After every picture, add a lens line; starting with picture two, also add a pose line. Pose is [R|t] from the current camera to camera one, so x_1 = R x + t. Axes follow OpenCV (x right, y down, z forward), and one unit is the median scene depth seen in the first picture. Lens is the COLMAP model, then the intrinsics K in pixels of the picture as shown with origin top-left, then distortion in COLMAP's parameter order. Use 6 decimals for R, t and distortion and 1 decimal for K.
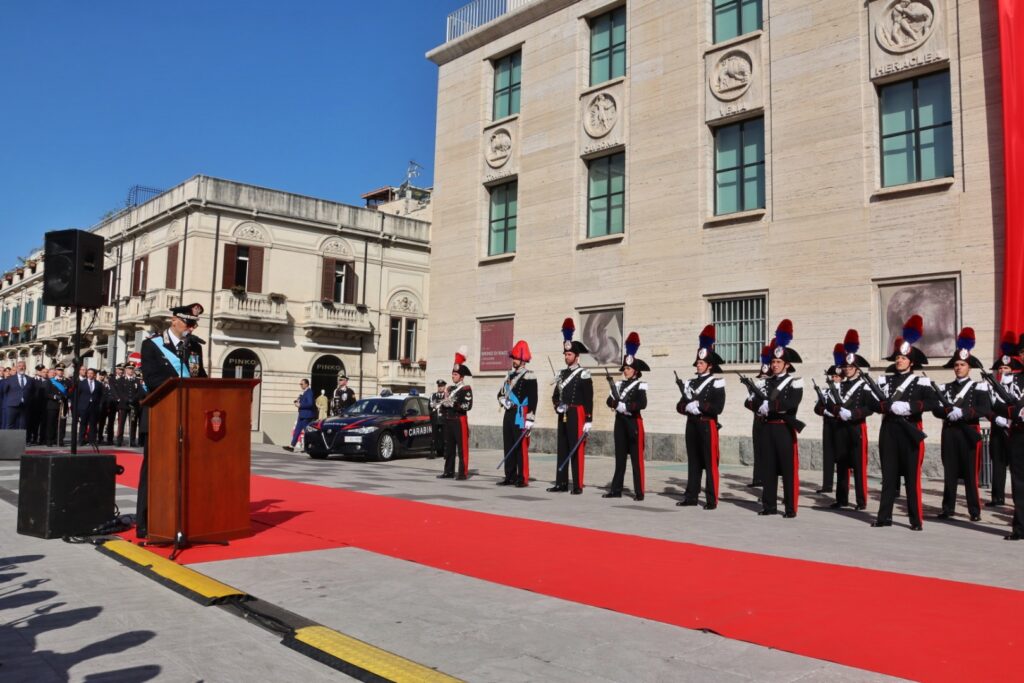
lens RADIAL K [[842.0, 0, 511.1], [0, 842.0, 346.6], [0, 0, 1]] dist [-0.167752, 0.113256]
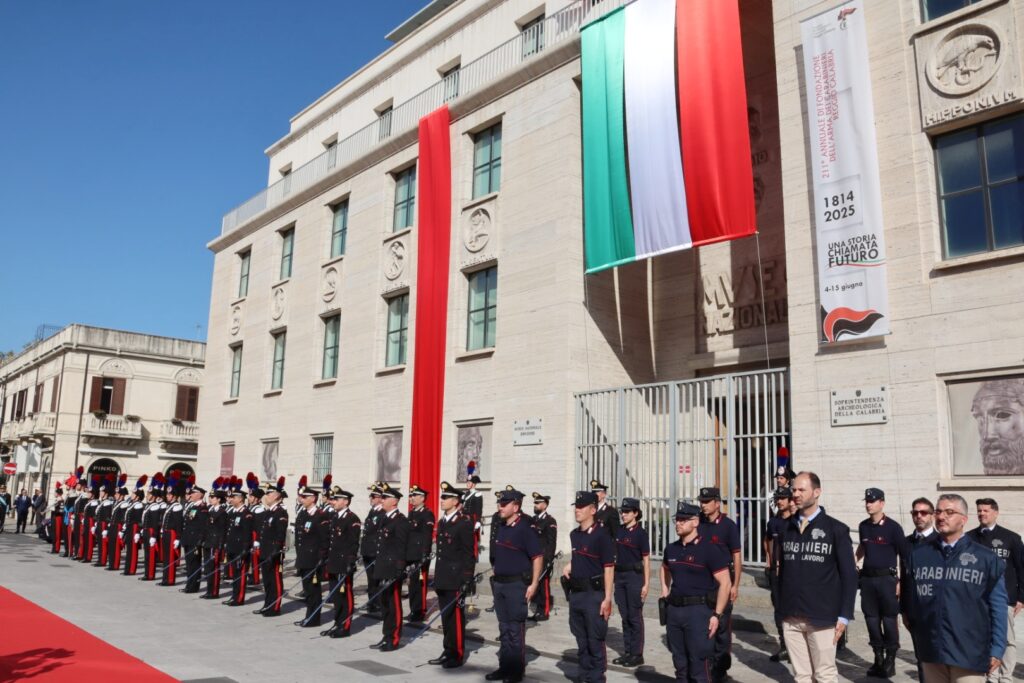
lens RADIAL K [[851.6, 0, 511.5], [0, 851.6, 339.6], [0, 0, 1]] dist [-0.156579, 0.117376]
pose [[0.999591, -0.011948, -0.025994, 0.533321], [0.008914, 0.993457, -0.113856, -0.047005], [0.027184, 0.113577, 0.993157, -0.413453]]
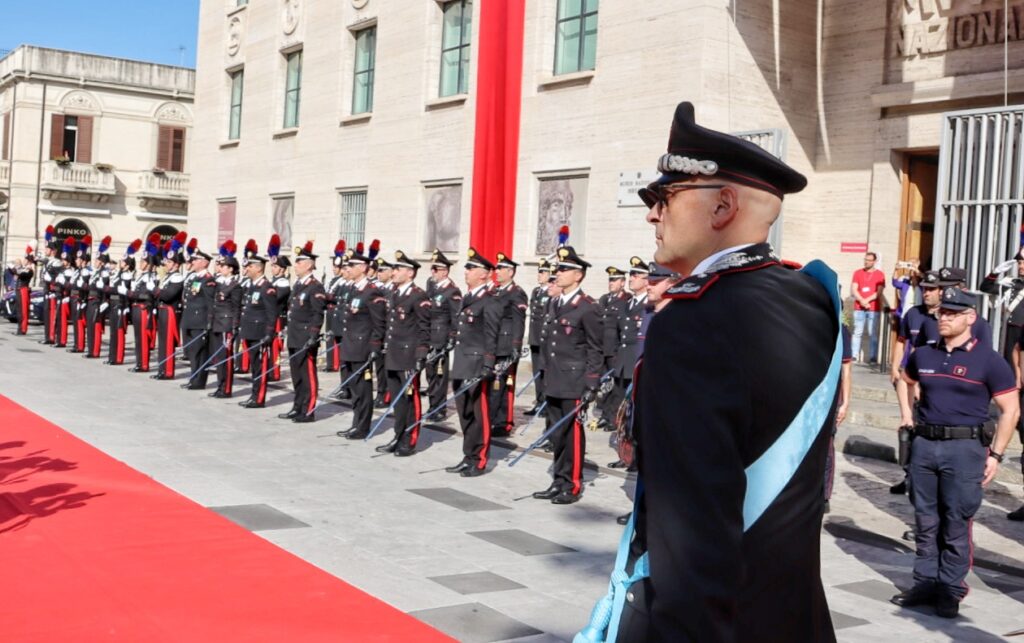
lens RADIAL K [[1116.3, 0, 412.5], [0, 1116.3, 306.7], [0, 0, 1]] dist [-0.142136, 0.110622]
pose [[0.983913, 0.030199, -0.176078, 0.508022], [-0.013240, 0.995225, 0.096704, -0.041598], [0.178158, -0.092817, 0.979615, -0.382710]]
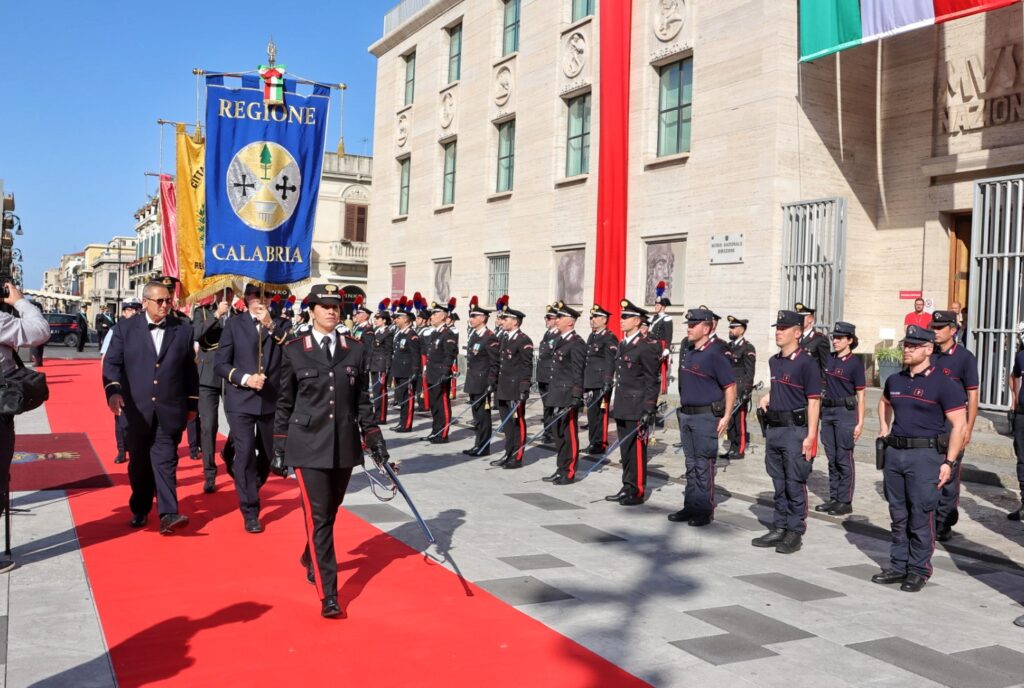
lens RADIAL K [[937.9, 0, 488.9], [0, 937.9, 330.5], [0, 0, 1]] dist [-0.146175, 0.111110]
pose [[0.966222, 0.012705, -0.257400, 0.535558], [0.006789, 0.997183, 0.074703, -0.042565], [0.257624, -0.073927, 0.963413, -0.398476]]
